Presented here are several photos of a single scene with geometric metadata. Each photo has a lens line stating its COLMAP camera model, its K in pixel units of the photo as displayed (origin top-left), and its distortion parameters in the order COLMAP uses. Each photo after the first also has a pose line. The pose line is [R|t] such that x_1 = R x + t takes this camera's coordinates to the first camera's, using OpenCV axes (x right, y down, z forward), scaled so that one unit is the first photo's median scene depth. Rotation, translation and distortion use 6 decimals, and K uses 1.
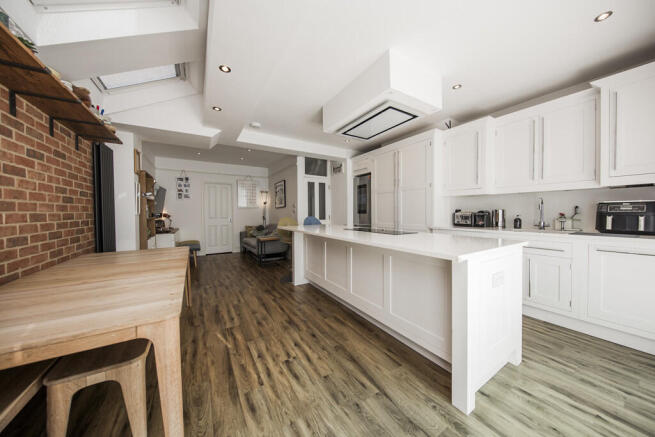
lens RADIAL K [[210.3, 0, 332.1], [0, 210.3, 215.1], [0, 0, 1]] dist [0.000394, -0.002724]
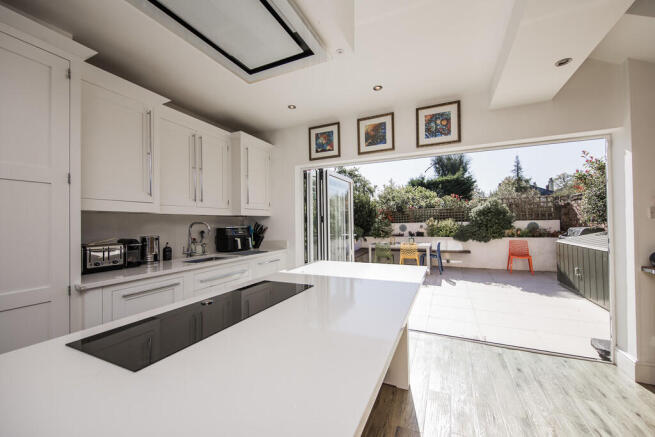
lens RADIAL K [[259.6, 0, 327.6], [0, 259.6, 220.8], [0, 0, 1]] dist [0.000068, -0.000567]
pose [[-0.535148, 0.021814, 0.844477, -0.236564], [0.029178, 0.999547, -0.007329, -0.057647], [-0.844254, 0.020718, -0.535542, 1.030540]]
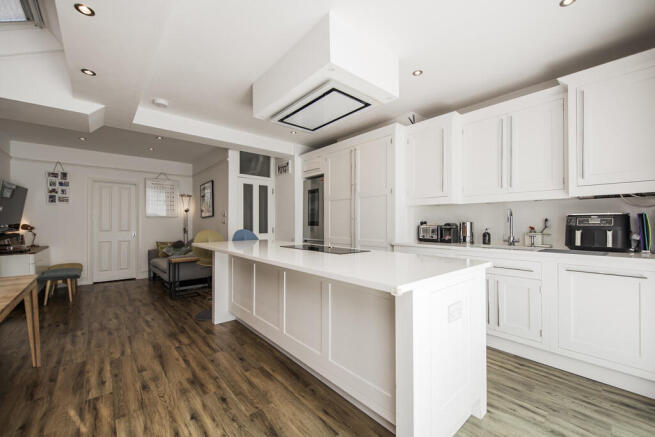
lens RADIAL K [[259.6, 0, 327.6], [0, 259.6, 220.8], [0, 0, 1]] dist [0.000068, -0.000567]
pose [[0.988878, 0.007391, 0.148543, 0.089660], [-0.003827, 0.999698, -0.024266, -0.004119], [-0.148678, 0.023428, 0.988608, 0.054860]]
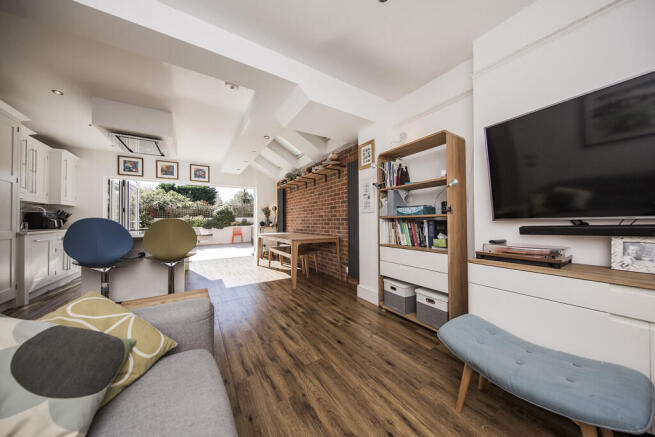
lens RADIAL K [[206.8, 0, 327.5], [0, 206.8, 218.5], [0, 0, 1]] dist [0.000587, -0.000005]
pose [[-0.999881, 0.015410, -0.000154, -0.853642], [0.015410, 0.999878, 0.002448, 0.020591], [0.000192, 0.002446, -0.999997, 2.134991]]
